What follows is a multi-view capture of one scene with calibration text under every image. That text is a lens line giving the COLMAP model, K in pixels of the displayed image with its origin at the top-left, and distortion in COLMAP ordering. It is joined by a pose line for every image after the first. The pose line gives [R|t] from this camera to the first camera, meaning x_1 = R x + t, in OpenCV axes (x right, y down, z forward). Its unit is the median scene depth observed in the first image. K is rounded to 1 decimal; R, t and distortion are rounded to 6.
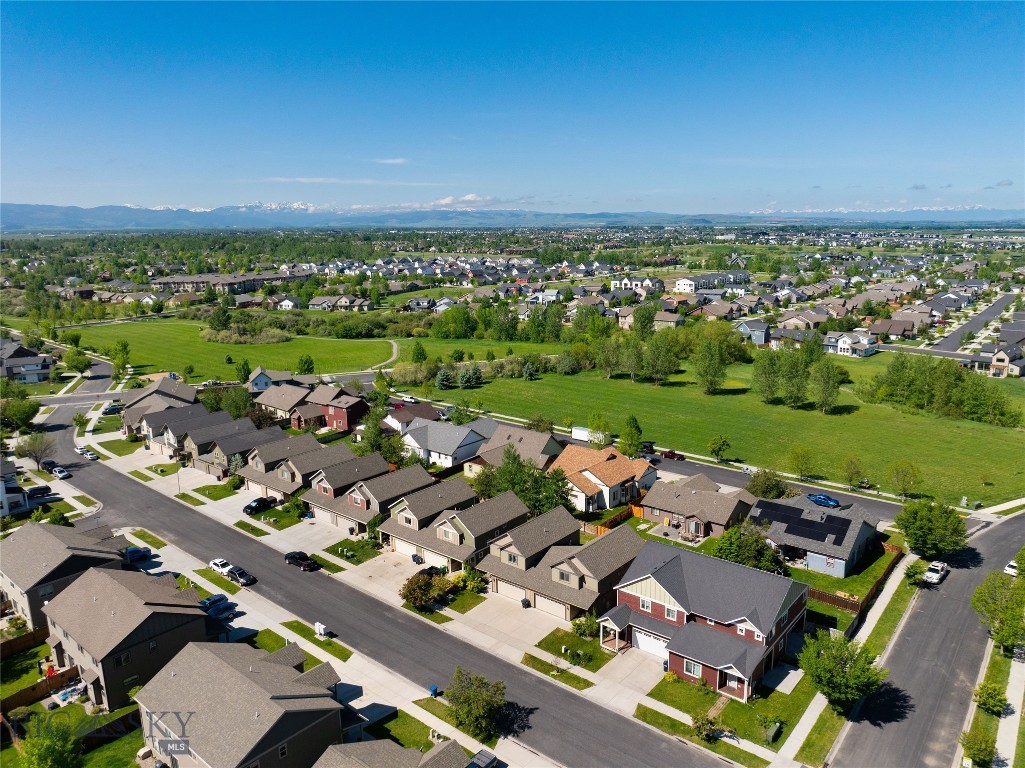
lens RADIAL K [[727.2, 0, 510.3], [0, 727.2, 380.3], [0, 0, 1]] dist [-0.038451, -0.006947]
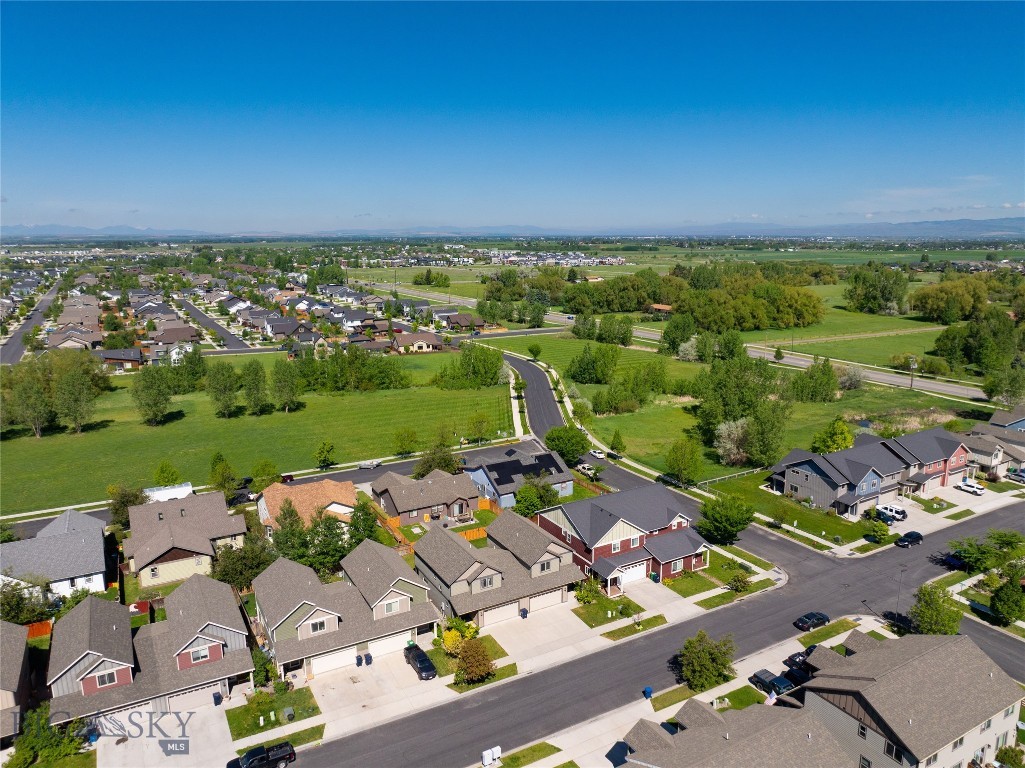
lens RADIAL K [[727.2, 0, 506.0], [0, 727.2, 392.8], [0, 0, 1]] dist [-0.038451, -0.006947]
pose [[0.355318, -0.188550, 0.915532, -0.506750], [0.195069, 0.972837, 0.124645, -0.063464], [-0.914165, 0.134303, 0.382446, 0.381874]]
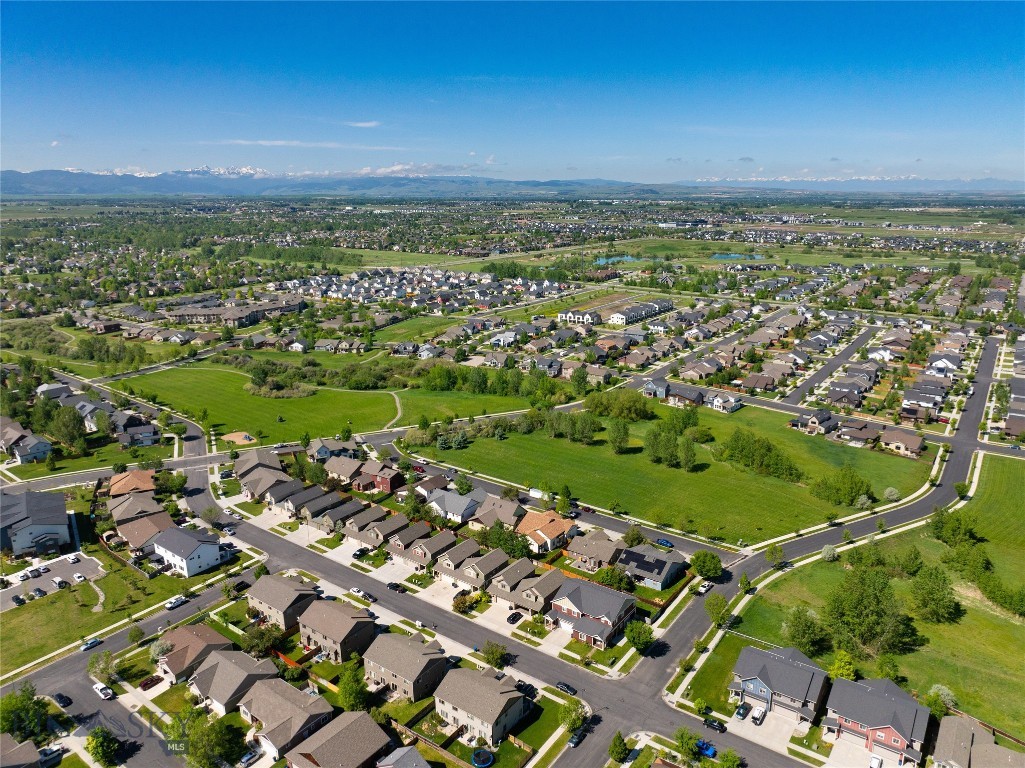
lens RADIAL K [[727.2, 0, 506.6], [0, 727.2, 381.5], [0, 0, 1]] dist [-0.038451, -0.006947]
pose [[0.998139, -0.011147, 0.059957, -0.070128], [0.007646, 0.998269, 0.058315, -0.307199], [-0.060504, -0.057748, 0.996496, -0.694269]]
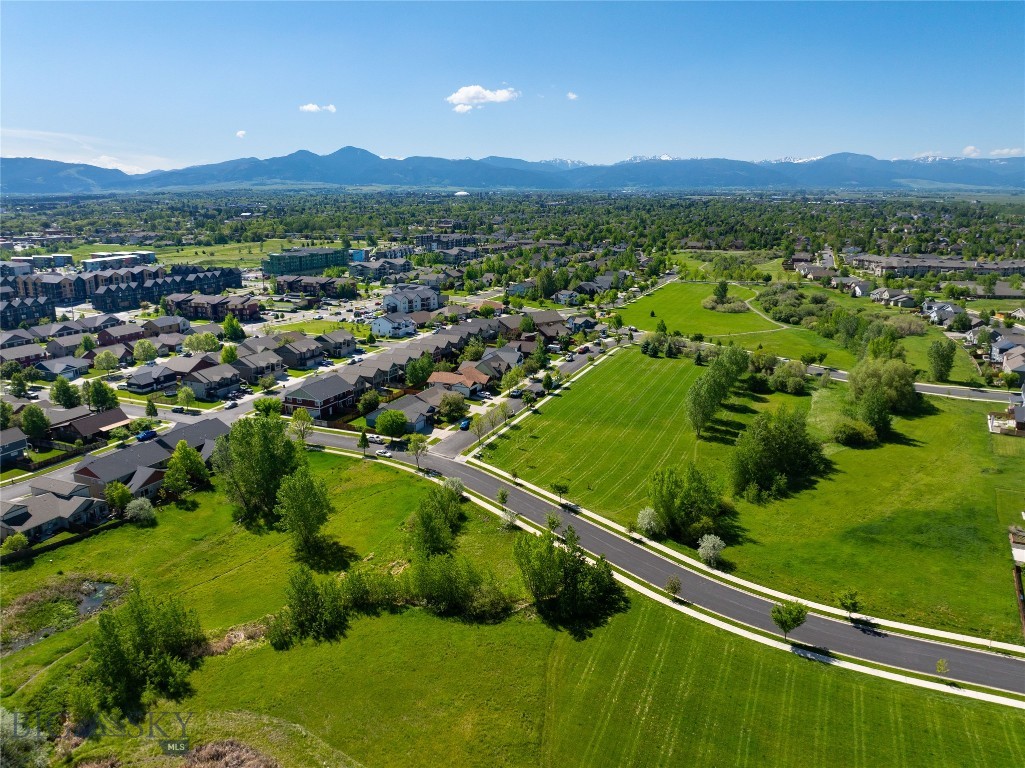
lens RADIAL K [[727.2, 0, 509.6], [0, 727.2, 383.7], [0, 0, 1]] dist [-0.038451, -0.006947]
pose [[0.280795, 0.242816, -0.928544, 1.702058], [-0.182926, 0.963273, 0.196580, -0.236630], [0.942174, 0.114656, 0.314899, 0.464320]]
